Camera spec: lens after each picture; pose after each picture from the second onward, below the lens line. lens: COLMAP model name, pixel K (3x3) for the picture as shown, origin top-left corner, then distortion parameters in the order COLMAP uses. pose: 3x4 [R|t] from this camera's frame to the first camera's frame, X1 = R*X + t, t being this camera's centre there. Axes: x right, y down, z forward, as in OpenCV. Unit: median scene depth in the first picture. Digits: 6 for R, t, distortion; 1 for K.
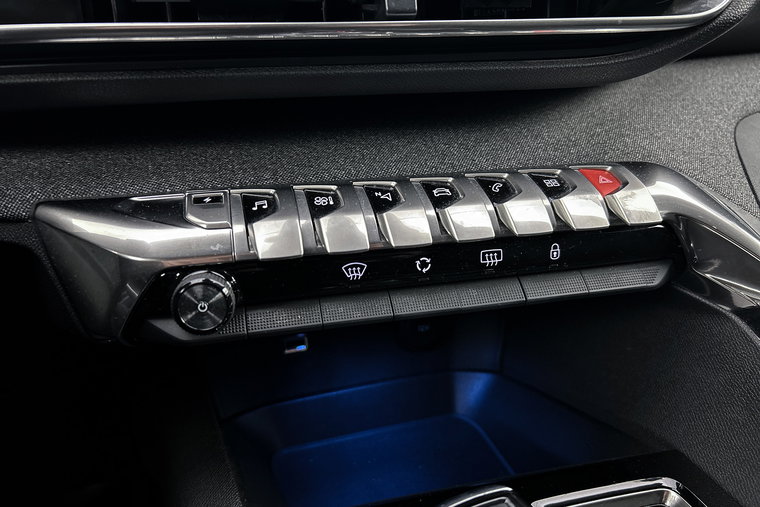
lens RADIAL K [[577.3, 0, 378.2], [0, 577.3, 251.2], [0, 0, 1]] dist [0.058860, -0.062247]
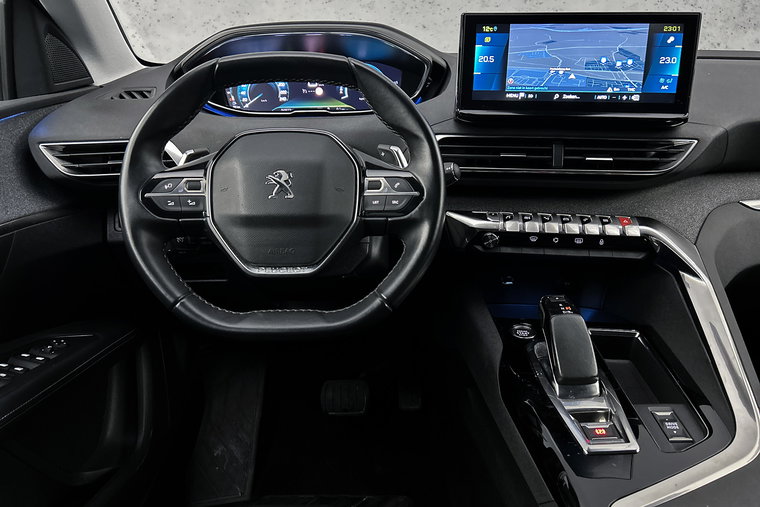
lens RADIAL K [[577.3, 0, 377.3], [0, 577.3, 256.7], [0, 0, 1]] dist [0.058860, -0.062247]
pose [[0.929164, 0.124935, -0.347916, 0.300441], [-0.146926, 0.988438, -0.037445, 0.395754], [0.339216, 0.085911, 0.936777, -2.469260]]
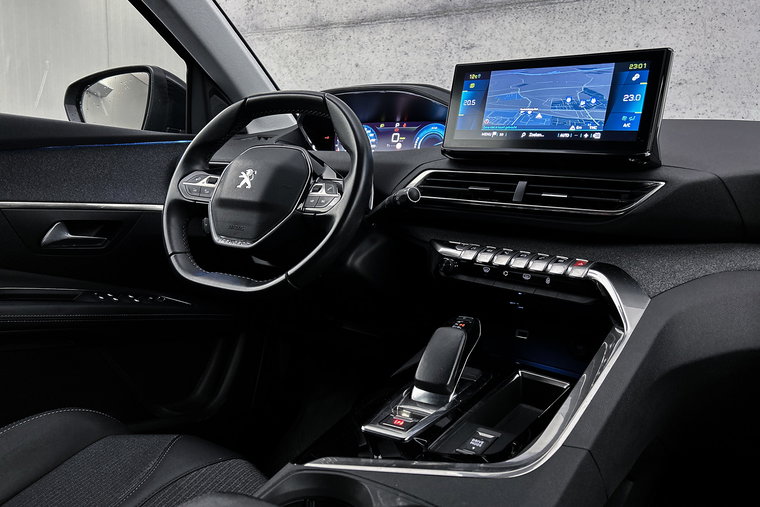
lens RADIAL K [[577.3, 0, 374.9], [0, 577.3, 255.2], [0, 0, 1]] dist [0.058860, -0.062247]
pose [[0.585739, 0.154236, -0.795689, 2.252855], [-0.365782, 0.926368, -0.089699, 0.496465], [0.723266, 0.343589, 0.599027, -1.542878]]
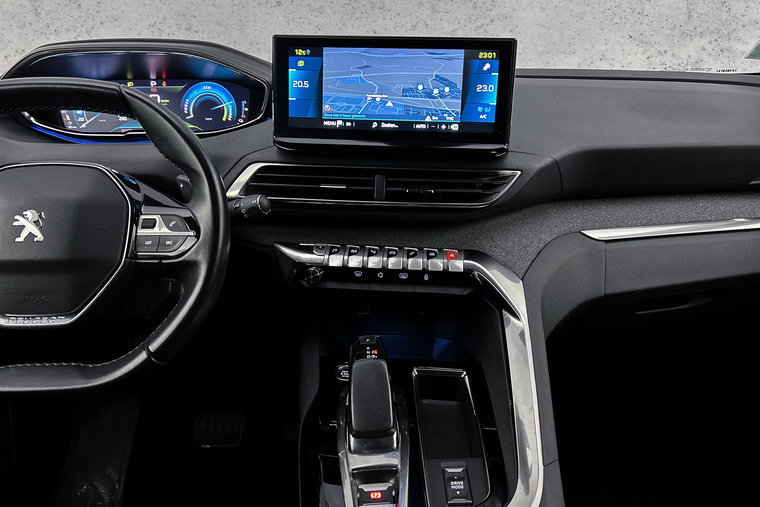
lens RADIAL K [[577.3, 0, 376.8], [0, 577.3, 255.1], [0, 0, 1]] dist [0.058860, -0.062247]
pose [[0.941774, 0.118320, -0.314742, 1.041401], [-0.140072, 0.989009, -0.047330, 0.067161], [0.305682, 0.088661, 0.947997, -1.995169]]
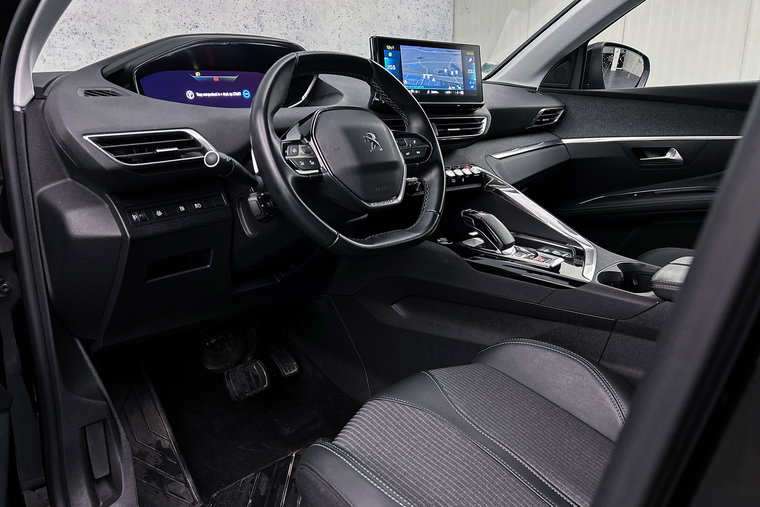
lens RADIAL K [[577.3, 0, 380.1], [0, 577.3, 255.3], [0, 0, 1]] dist [0.058860, -0.062247]
pose [[0.914673, -0.105009, 0.390315, -2.570213], [0.161746, 0.980066, -0.115367, 1.191933], [-0.370420, 0.168655, 0.913425, -3.466307]]
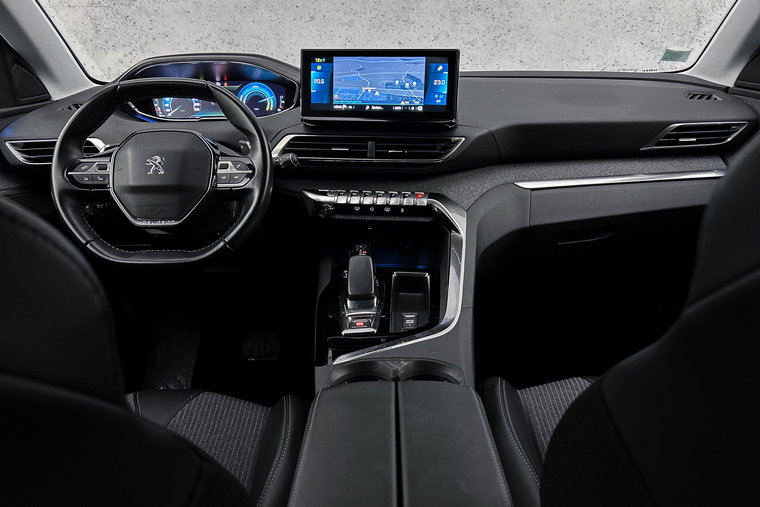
lens RADIAL K [[577.3, 0, 380.7], [0, 577.3, 258.7], [0, 0, 1]] dist [0.058860, -0.062247]
pose [[0.924128, 0.118465, -0.363255, 1.902038], [-0.146210, 0.988002, -0.049753, 0.645881], [0.353003, 0.099090, 0.930360, -3.294707]]
